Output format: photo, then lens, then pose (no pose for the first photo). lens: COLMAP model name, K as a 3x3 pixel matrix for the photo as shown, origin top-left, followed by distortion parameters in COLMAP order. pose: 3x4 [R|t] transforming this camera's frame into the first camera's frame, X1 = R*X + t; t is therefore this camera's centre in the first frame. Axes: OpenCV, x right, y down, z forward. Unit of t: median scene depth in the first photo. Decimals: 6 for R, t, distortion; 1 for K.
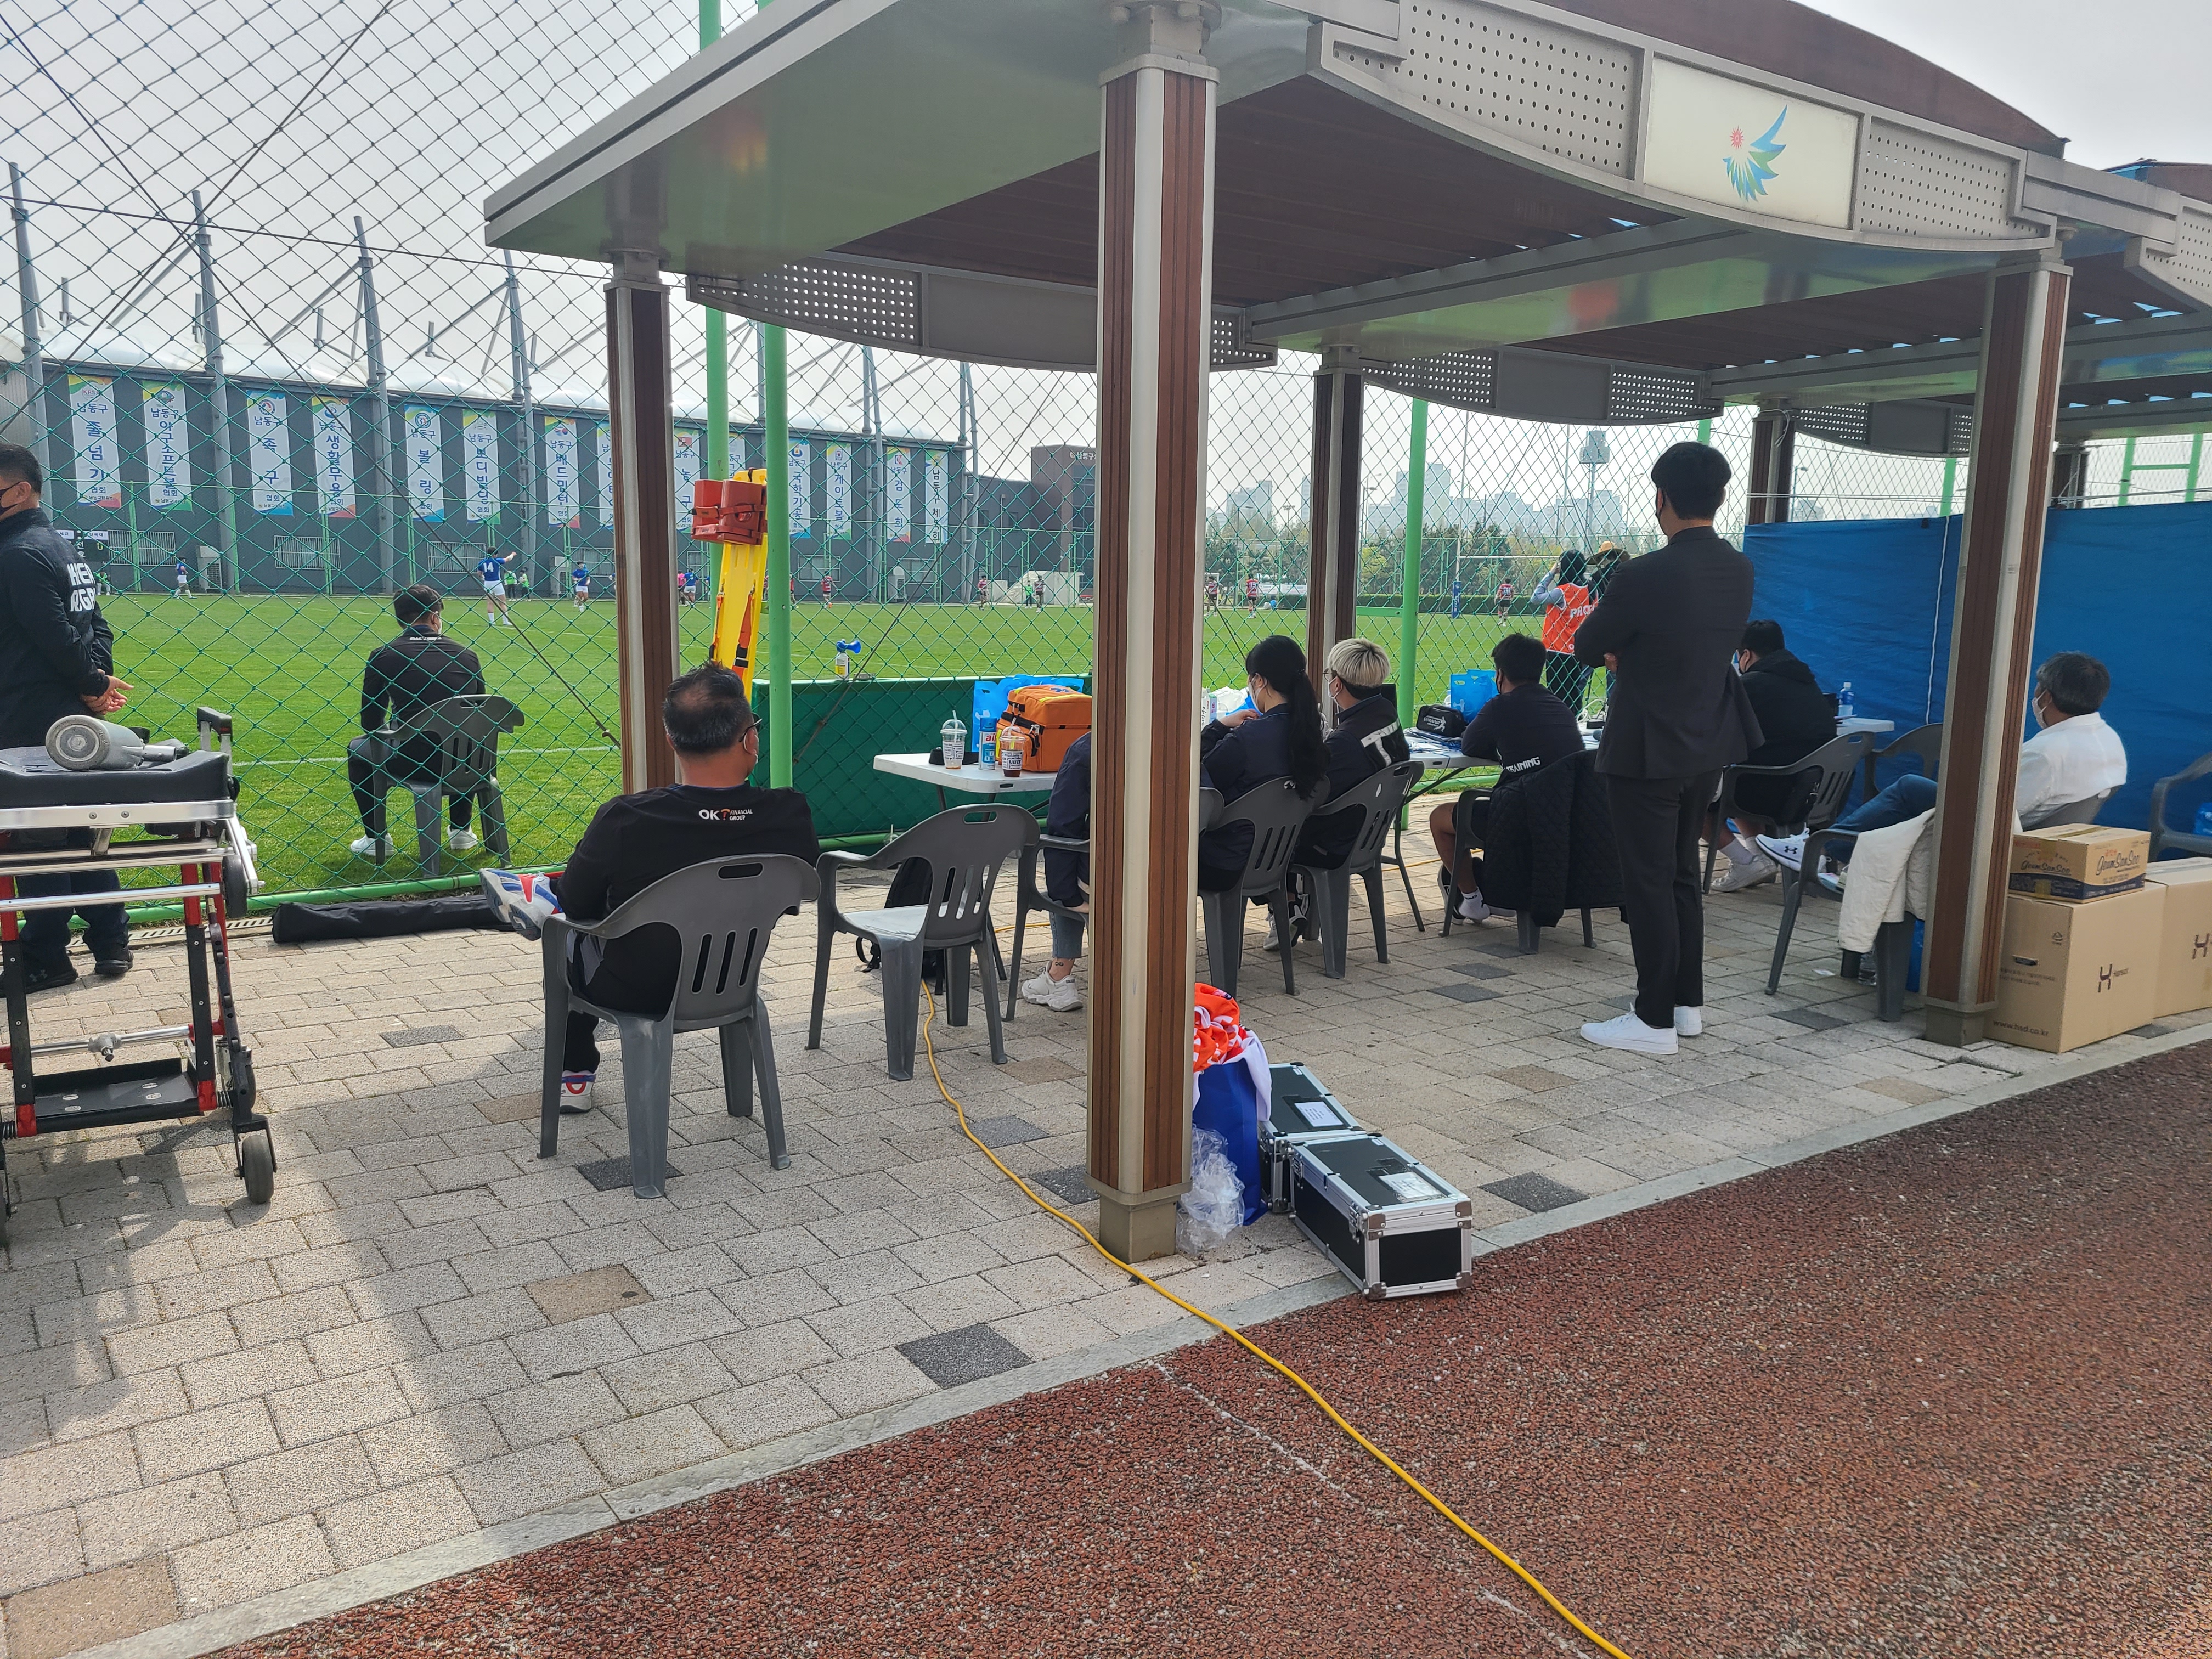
lens RADIAL K [[1662.3, 0, 1109.9], [0, 1662.3, 912.6], [0, 0, 1]] dist [0.065690, -0.050522]
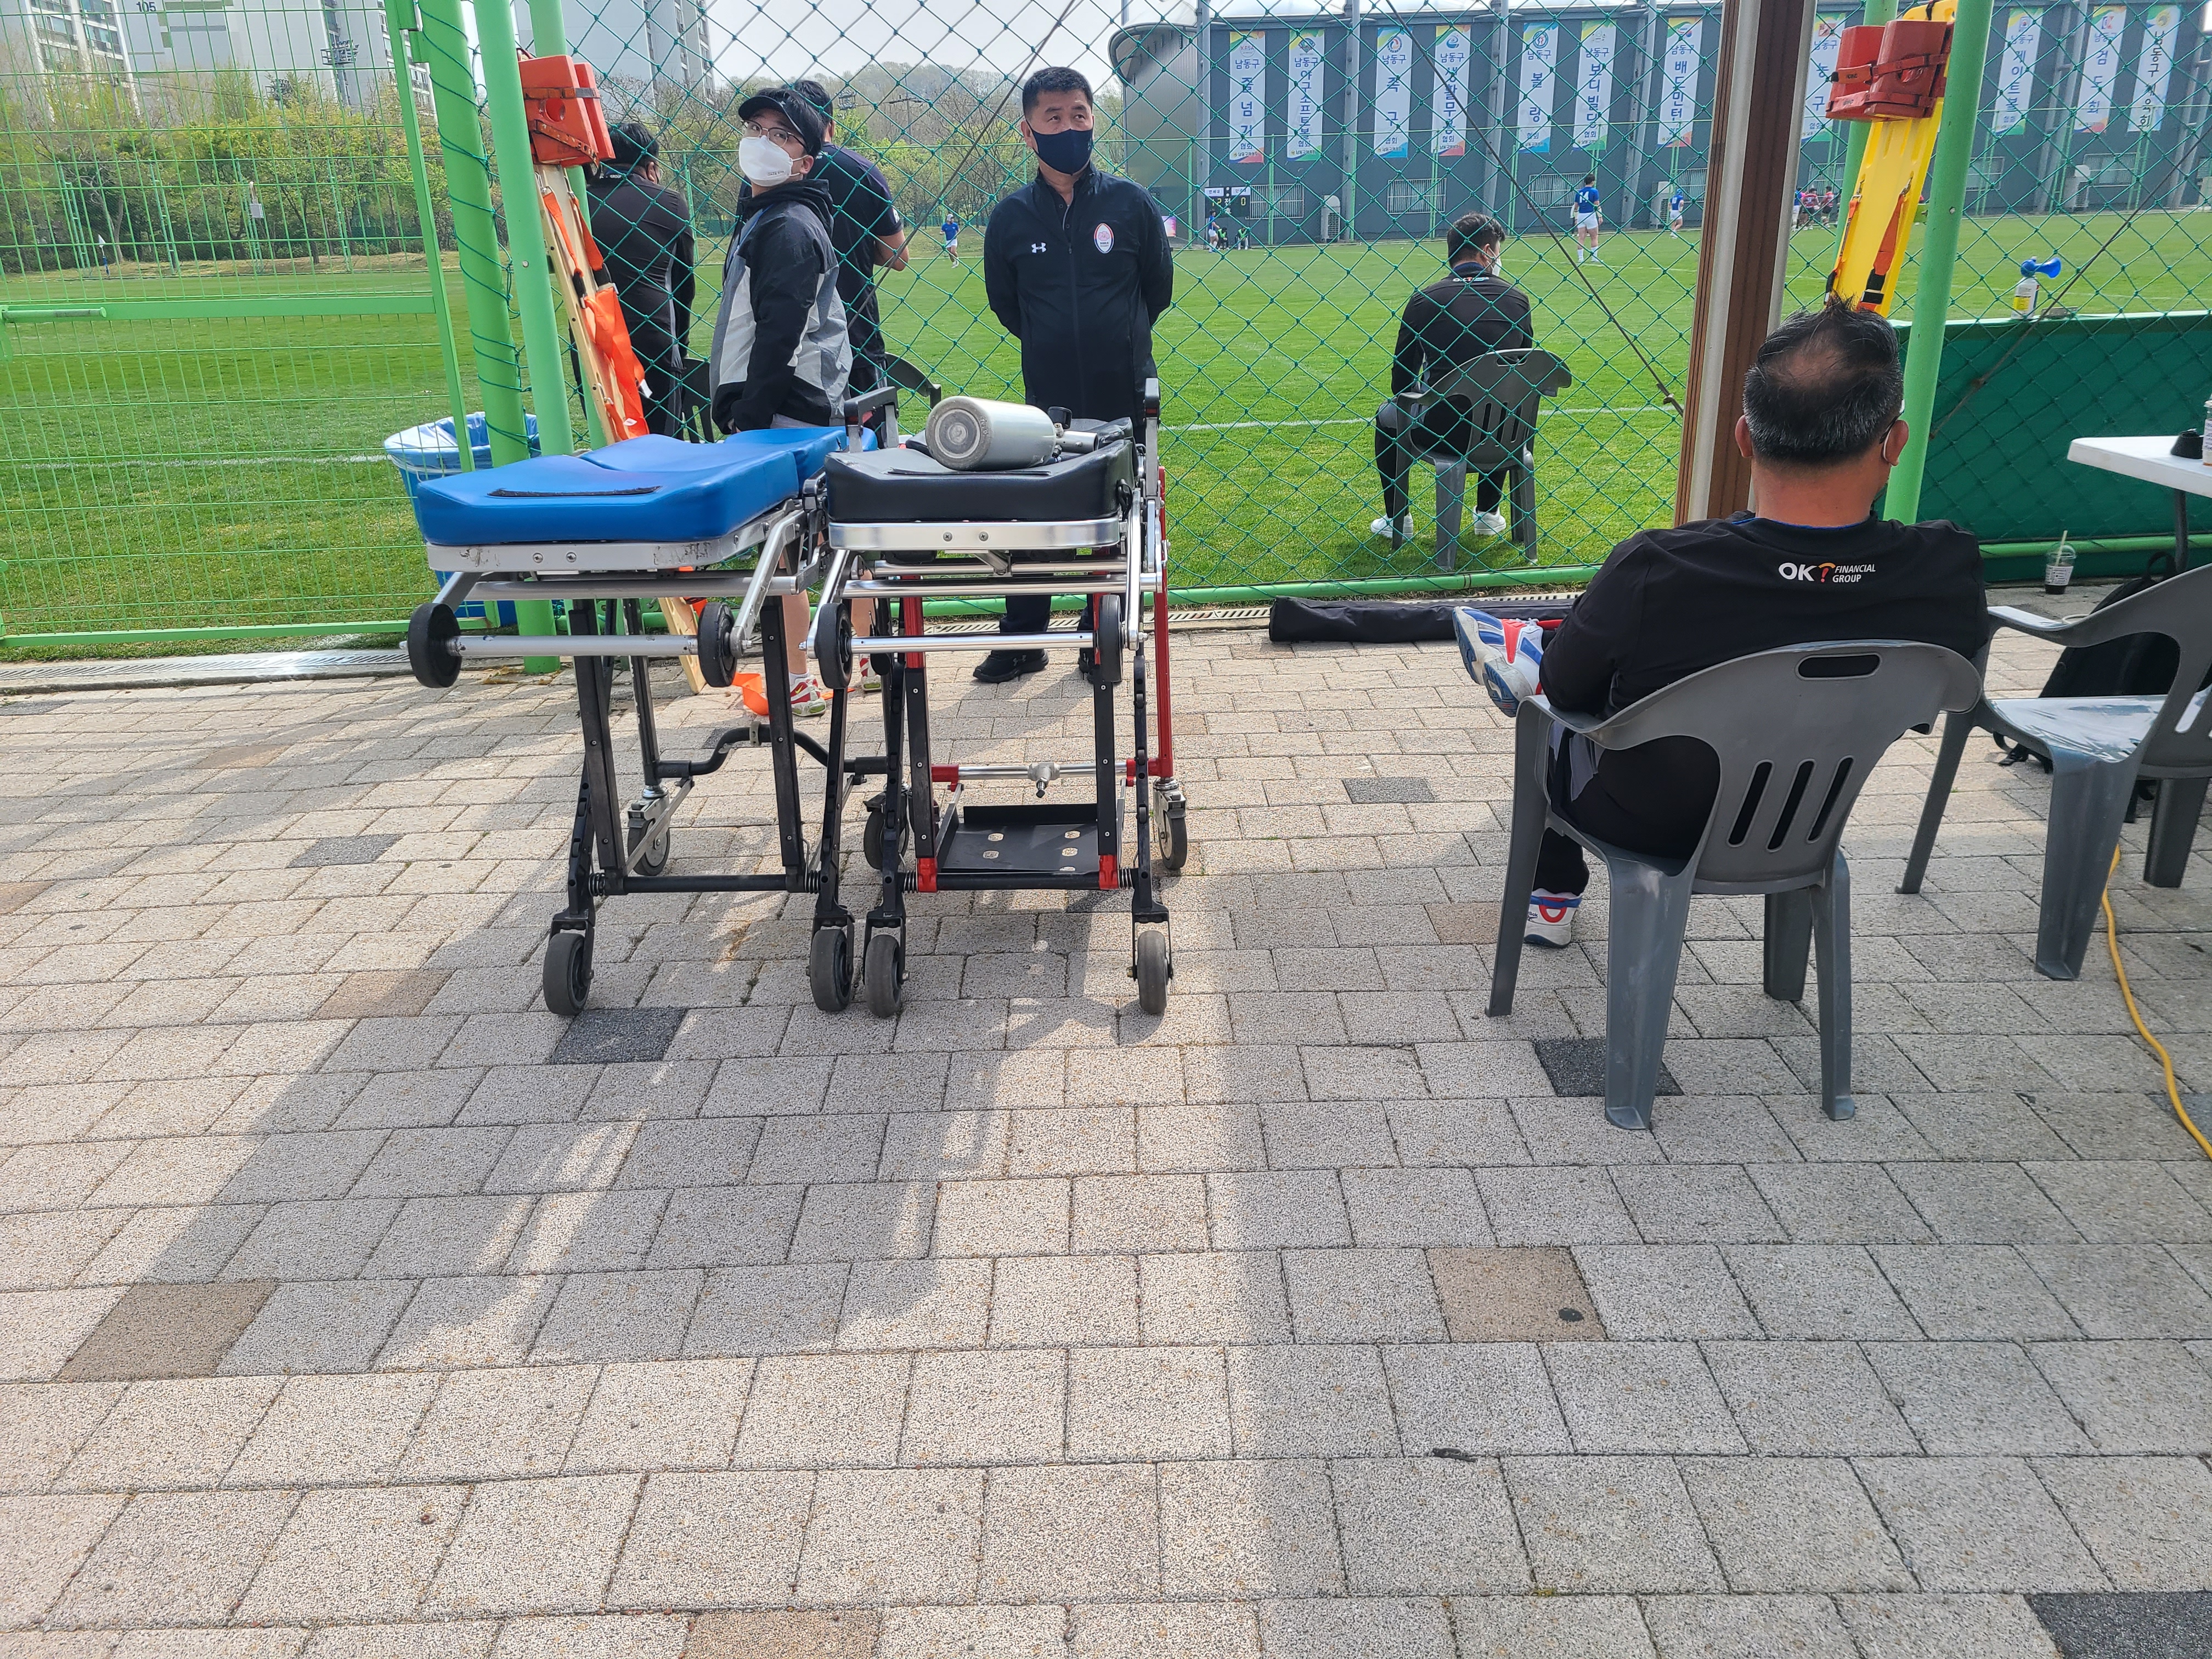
lens RADIAL K [[1695.8, 0, 1112.1], [0, 1695.8, 836.3], [0, 0, 1]] dist [0.059803, -0.055979]
pose [[0.821371, 0.151942, -0.549785, -0.074486], [-0.065390, 0.982596, 0.173864, -0.044688], [0.566634, -0.106856, 0.817011, 0.290911]]
